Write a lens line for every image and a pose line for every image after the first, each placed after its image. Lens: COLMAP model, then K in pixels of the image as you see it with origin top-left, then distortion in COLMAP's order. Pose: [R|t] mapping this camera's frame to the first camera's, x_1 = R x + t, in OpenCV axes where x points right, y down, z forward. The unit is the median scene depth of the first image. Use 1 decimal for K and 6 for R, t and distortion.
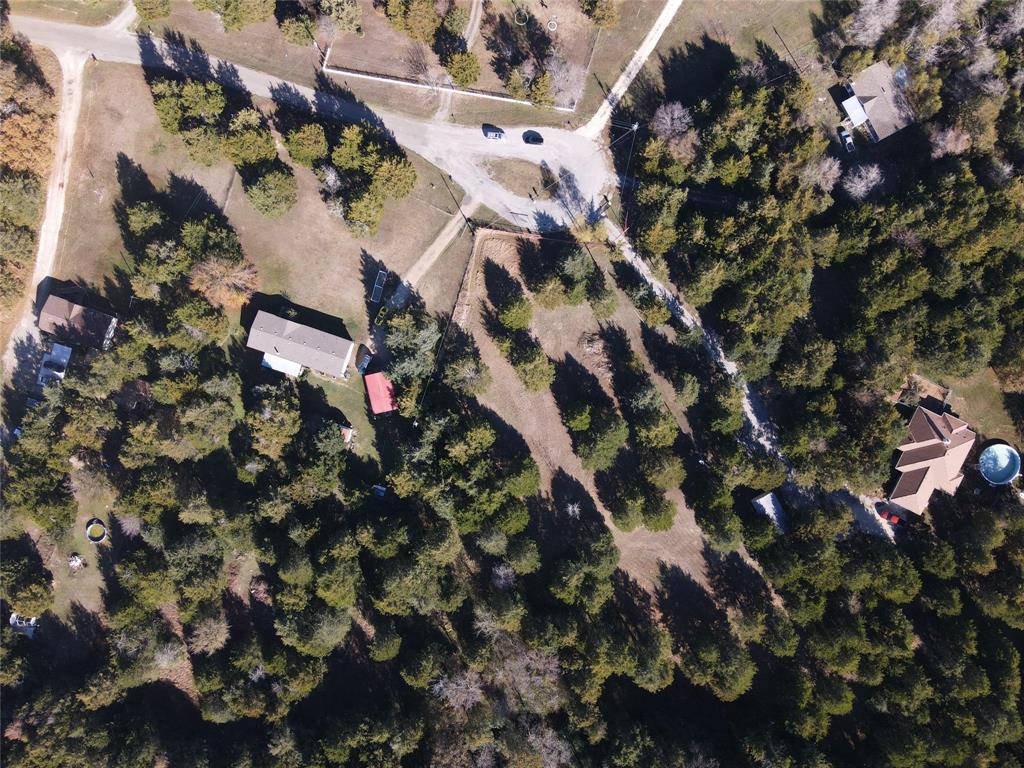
lens RADIAL K [[758.3, 0, 512.0], [0, 758.3, 384.0], [0, 0, 1]] dist [0.007267, 0.006548]
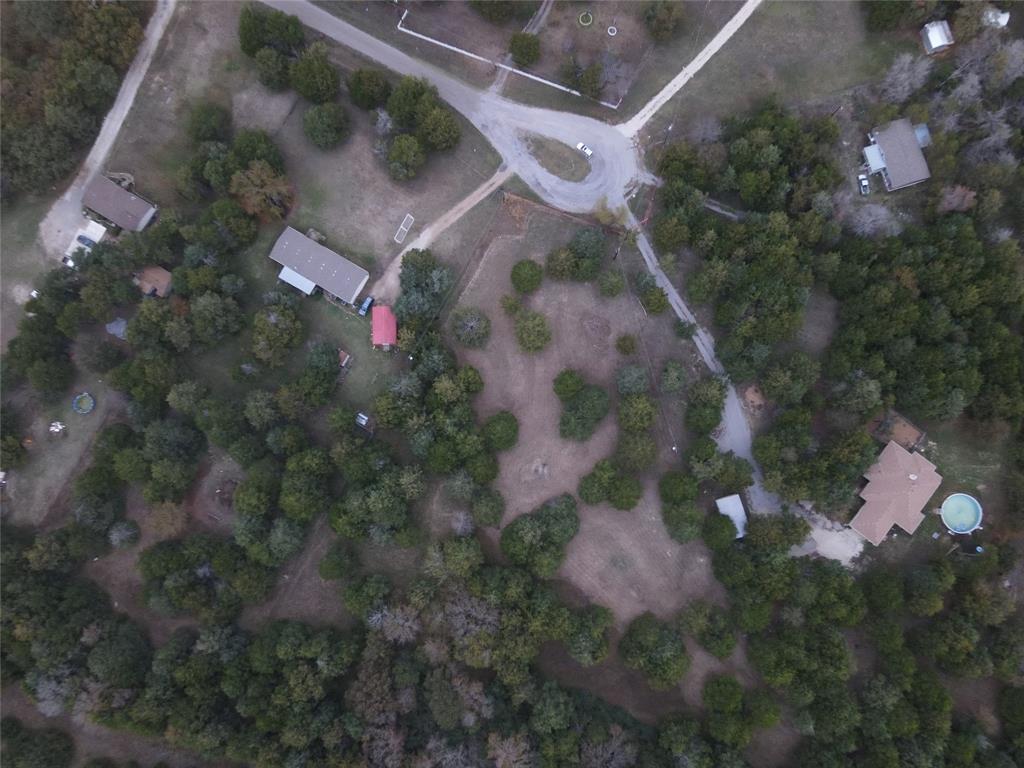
lens RADIAL K [[758.3, 0, 512.0], [0, 758.3, 384.0], [0, 0, 1]] dist [0.007267, 0.006548]
pose [[0.979373, 0.201338, -0.017051, 0.033693], [-0.202021, 0.974083, -0.101737, 0.163287], [-0.003875, 0.103084, 0.994665, -0.029460]]
